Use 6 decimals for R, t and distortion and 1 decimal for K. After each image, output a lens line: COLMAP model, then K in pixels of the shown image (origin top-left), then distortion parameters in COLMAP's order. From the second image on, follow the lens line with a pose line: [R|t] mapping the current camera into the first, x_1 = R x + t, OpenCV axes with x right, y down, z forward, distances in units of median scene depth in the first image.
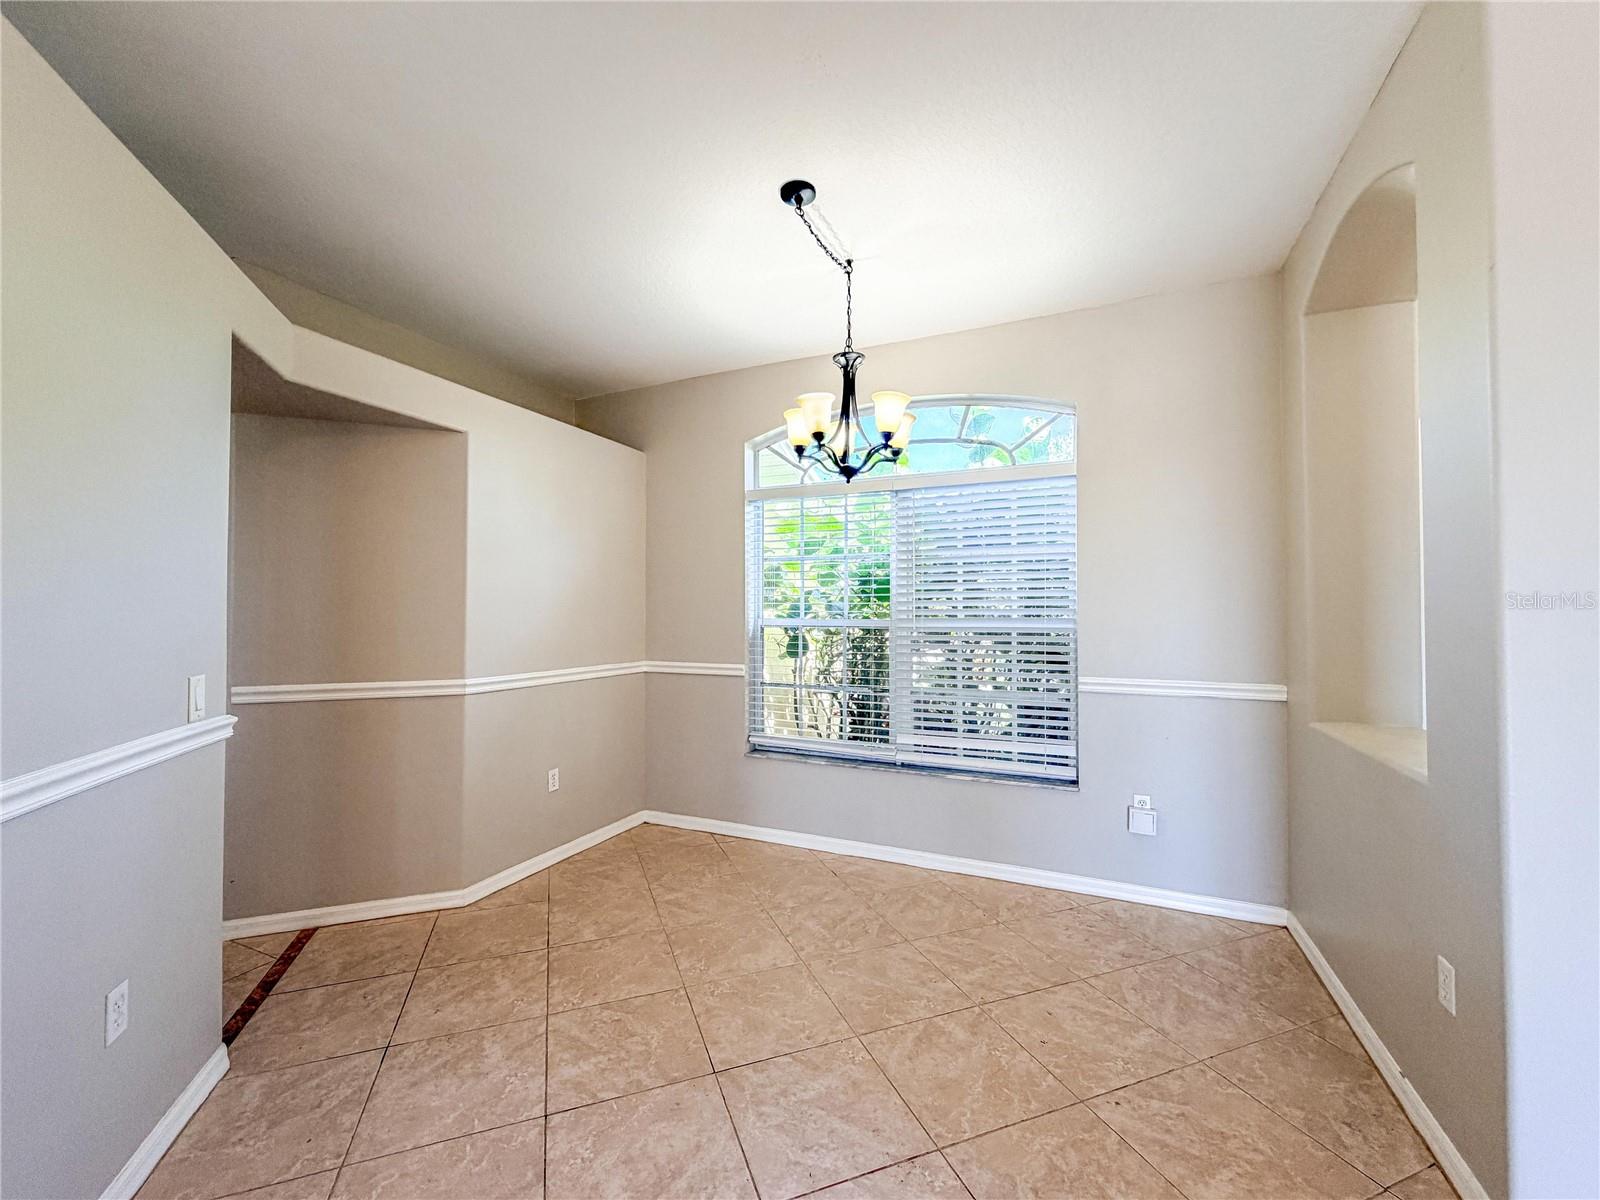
lens RADIAL K [[648.9, 0, 806.3], [0, 648.9, 607.8], [0, 0, 1]] dist [-0.000454, 0.000074]
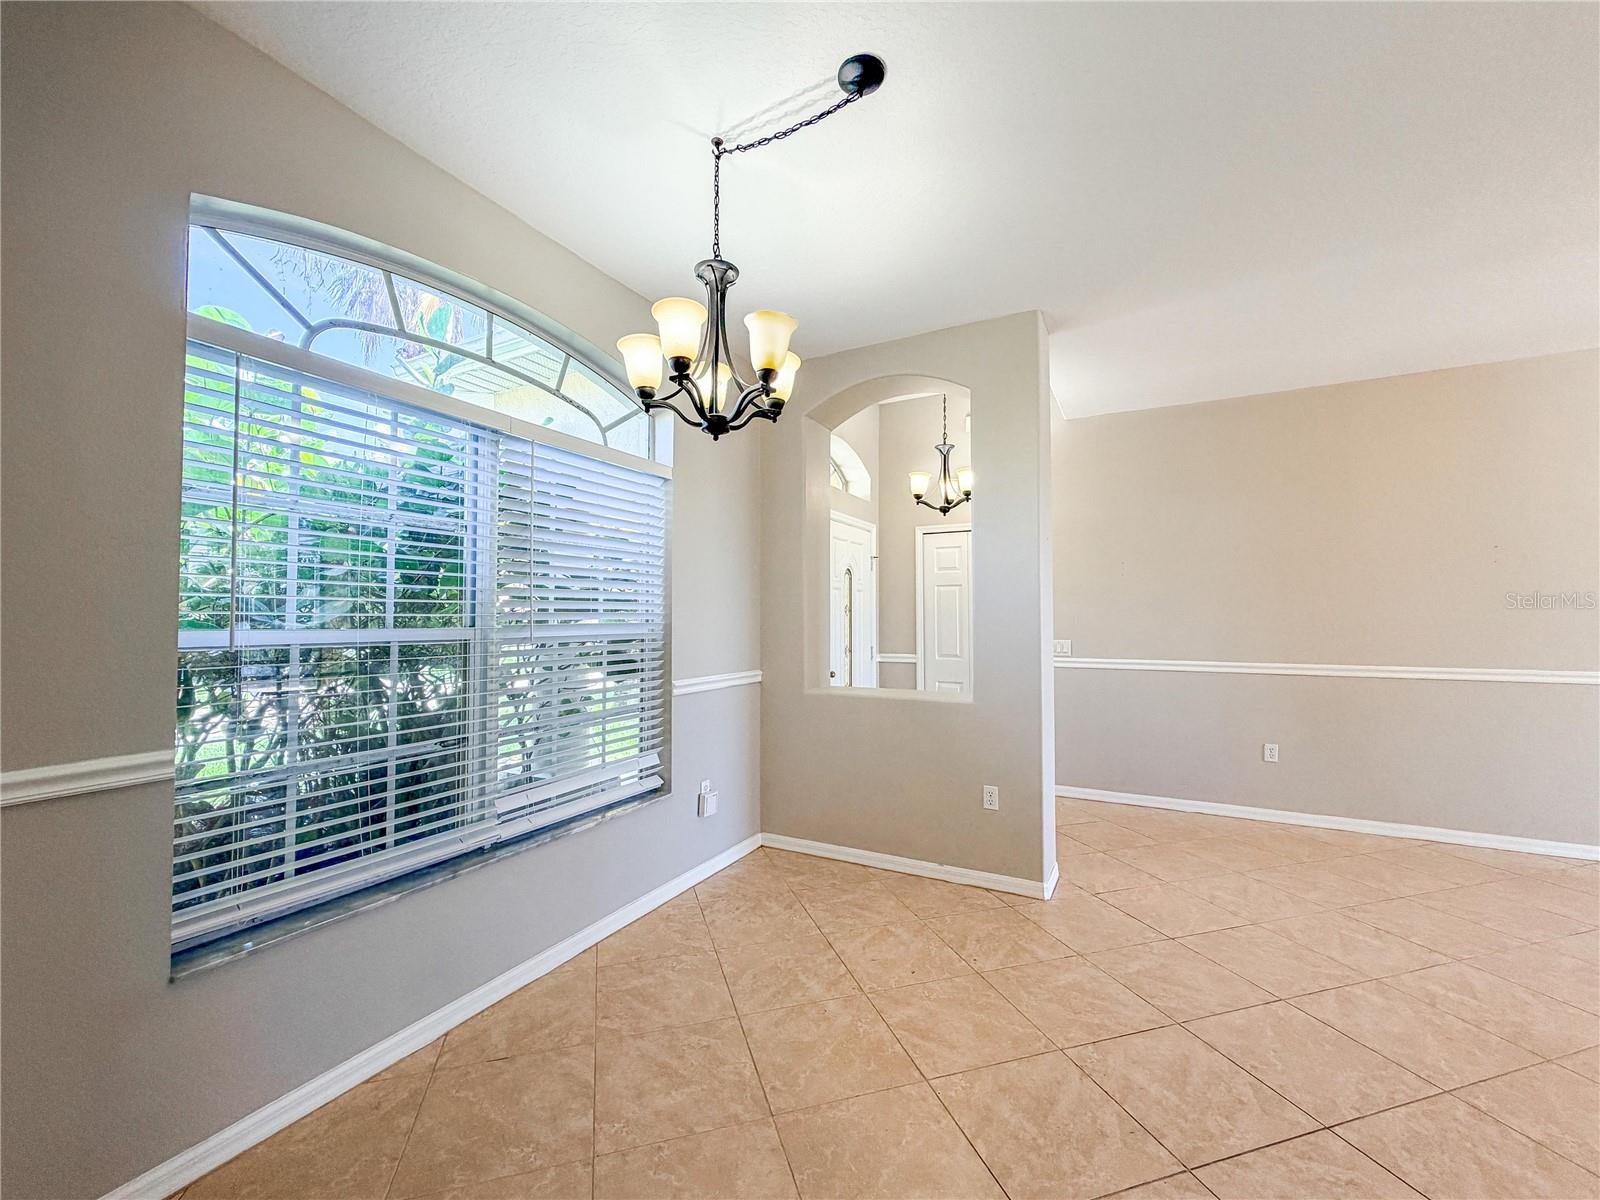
lens RADIAL K [[648.9, 0, 793.4], [0, 648.9, 605.2], [0, 0, 1]] dist [-0.000454, 0.000074]
pose [[0.077215, 0.018657, 0.996840, -0.625376], [-0.009135, 0.999796, -0.018005, 0.006383], [-0.996973, -0.007716, 0.077370, 0.815097]]
